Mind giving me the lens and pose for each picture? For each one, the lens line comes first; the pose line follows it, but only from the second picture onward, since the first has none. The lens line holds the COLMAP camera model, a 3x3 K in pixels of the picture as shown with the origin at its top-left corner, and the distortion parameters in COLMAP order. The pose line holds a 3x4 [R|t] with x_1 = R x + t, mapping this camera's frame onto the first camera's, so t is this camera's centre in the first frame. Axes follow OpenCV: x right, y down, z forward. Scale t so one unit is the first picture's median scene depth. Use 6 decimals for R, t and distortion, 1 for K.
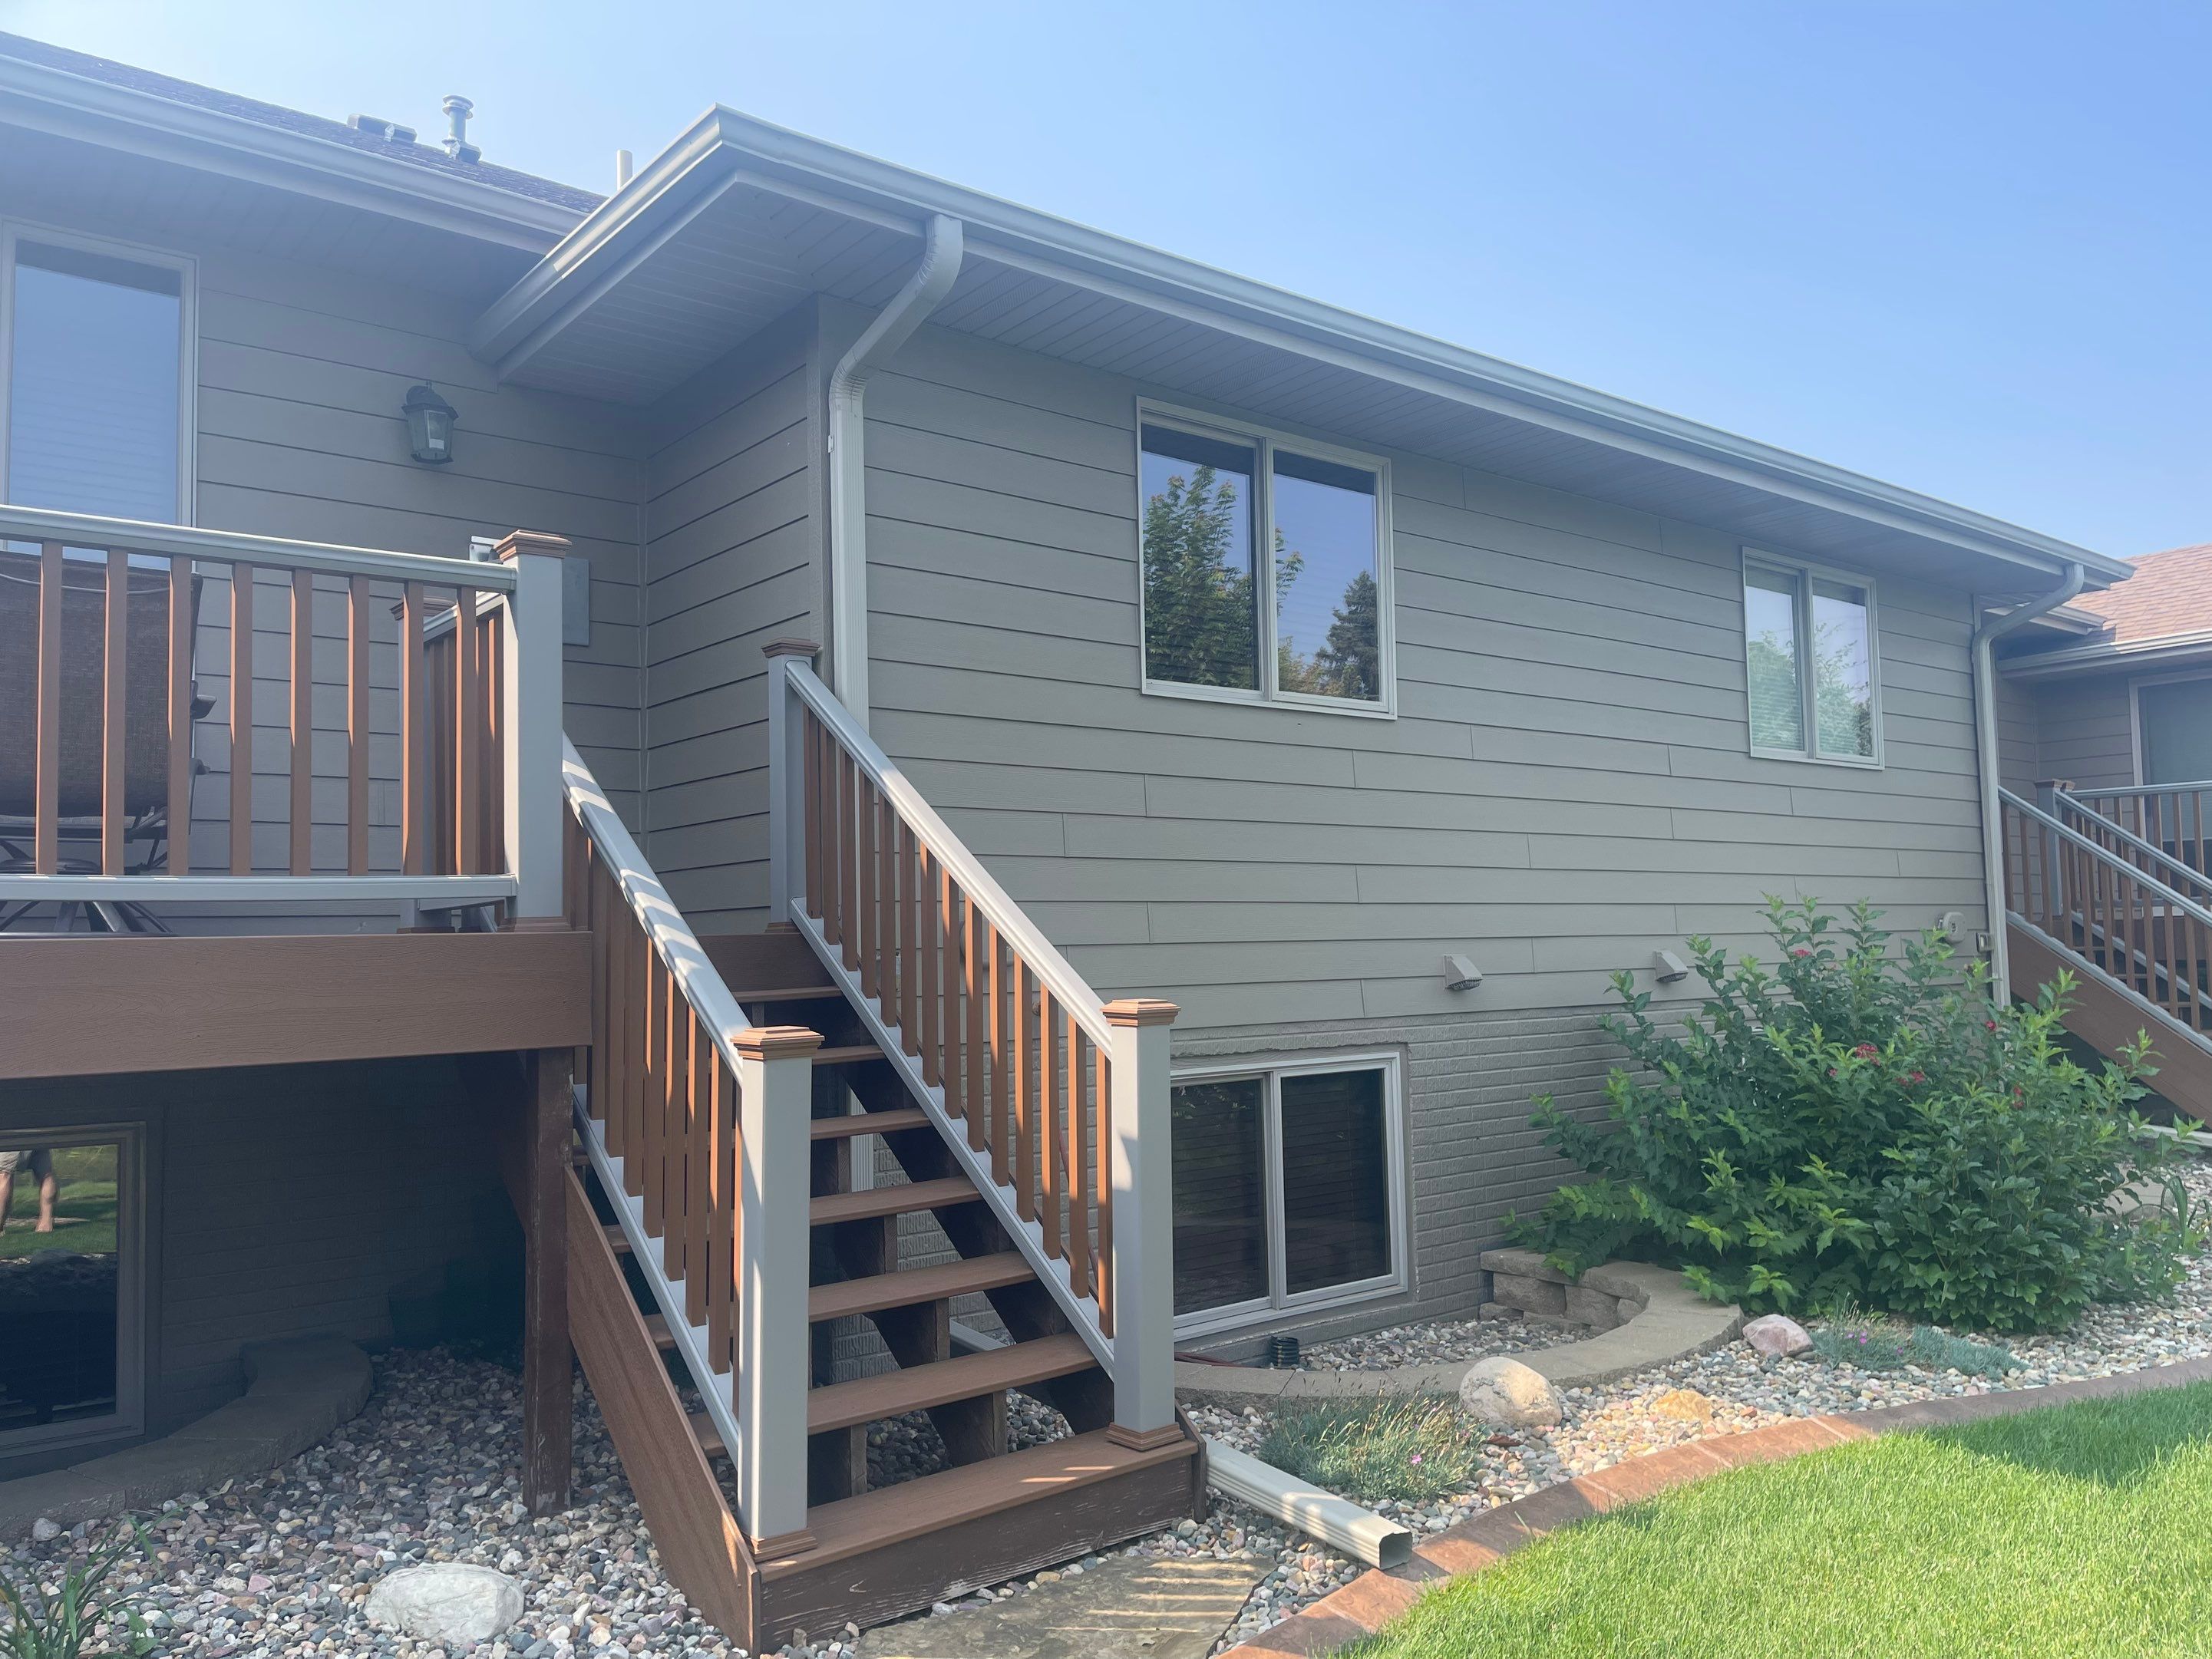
lens RADIAL K [[1667.9, 0, 1093.7], [0, 1667.9, 832.2], [0, 0, 1]] dist [0.073376, -0.103861]
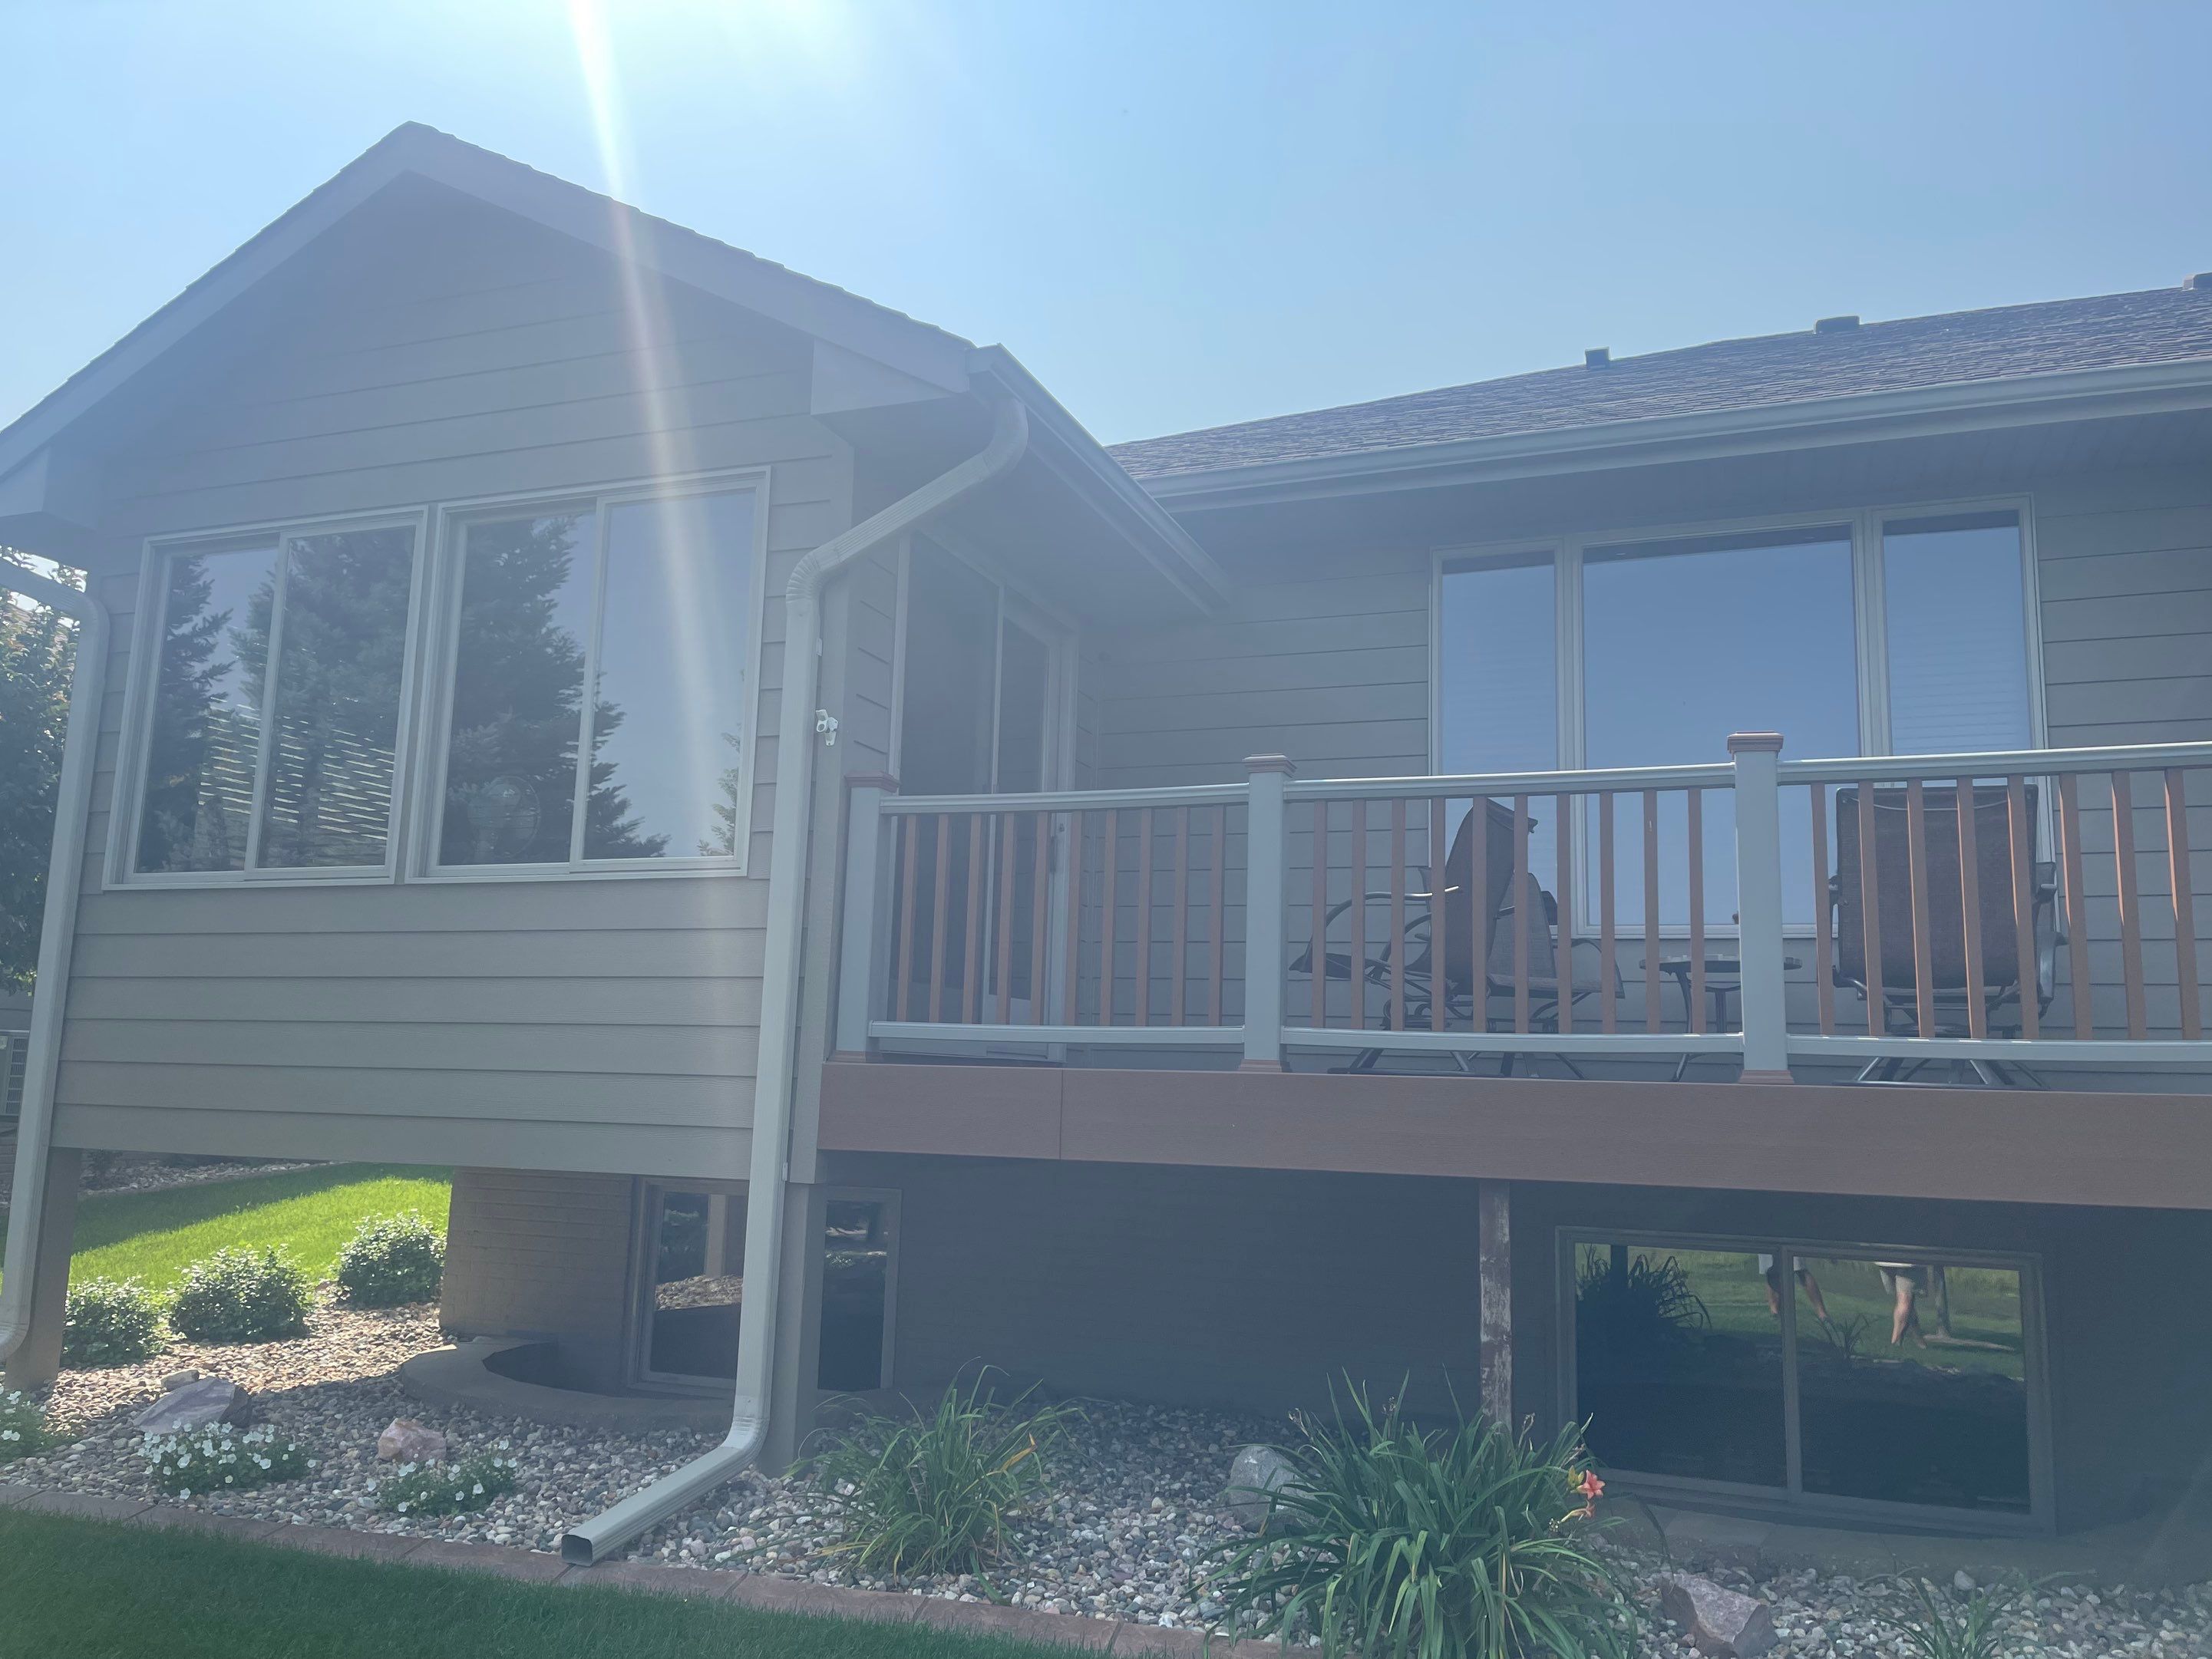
lens RADIAL K [[1667.9, 0, 1093.7], [0, 1667.9, 832.2], [0, 0, 1]] dist [0.073376, -0.103861]
pose [[0.507523, -0.094839, -0.856403, 0.150693], [0.018776, 0.994905, -0.099050, -0.013488], [0.861434, 0.034191, 0.506718, -0.172589]]
